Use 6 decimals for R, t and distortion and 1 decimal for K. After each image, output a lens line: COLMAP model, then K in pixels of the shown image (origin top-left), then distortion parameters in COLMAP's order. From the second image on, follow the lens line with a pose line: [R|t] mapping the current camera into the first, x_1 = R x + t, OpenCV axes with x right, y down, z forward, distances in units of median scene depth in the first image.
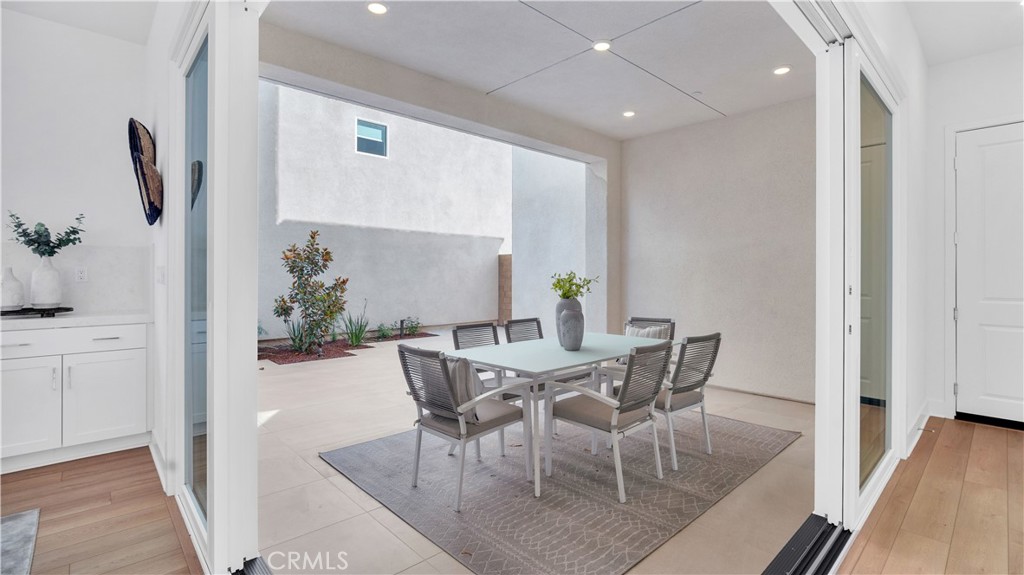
lens RADIAL K [[461.8, 0, 520.3], [0, 461.8, 275.5], [0, 0, 1]] dist [-0.010962, 0.000093]
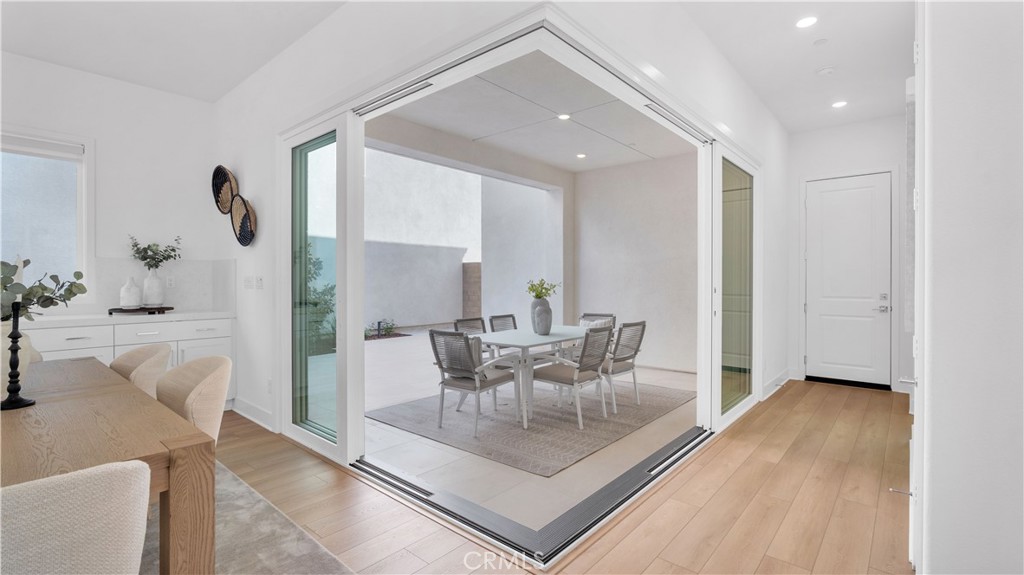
lens RADIAL K [[461.8, 0, 513.4], [0, 461.8, 285.0], [0, 0, 1]] dist [-0.010962, 0.000093]
pose [[0.995252, -0.003235, 0.097281, -0.110989], [0.002465, 0.999965, 0.008041, -0.001562], [-0.097304, -0.007763, 0.995224, -0.370821]]
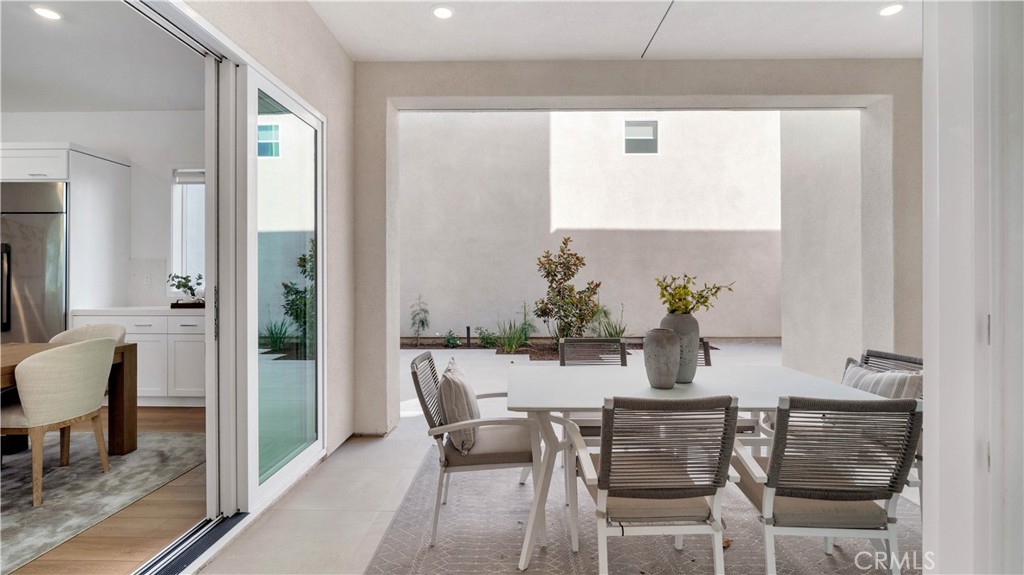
lens RADIAL K [[461.8, 0, 518.1], [0, 461.8, 279.6], [0, 0, 1]] dist [-0.010962, 0.000093]
pose [[0.721285, -0.000306, -0.692639, 0.421428], [0.001271, 0.999999, 0.000881, -0.002658], [0.692637, -0.001516, 0.721284, 0.332494]]
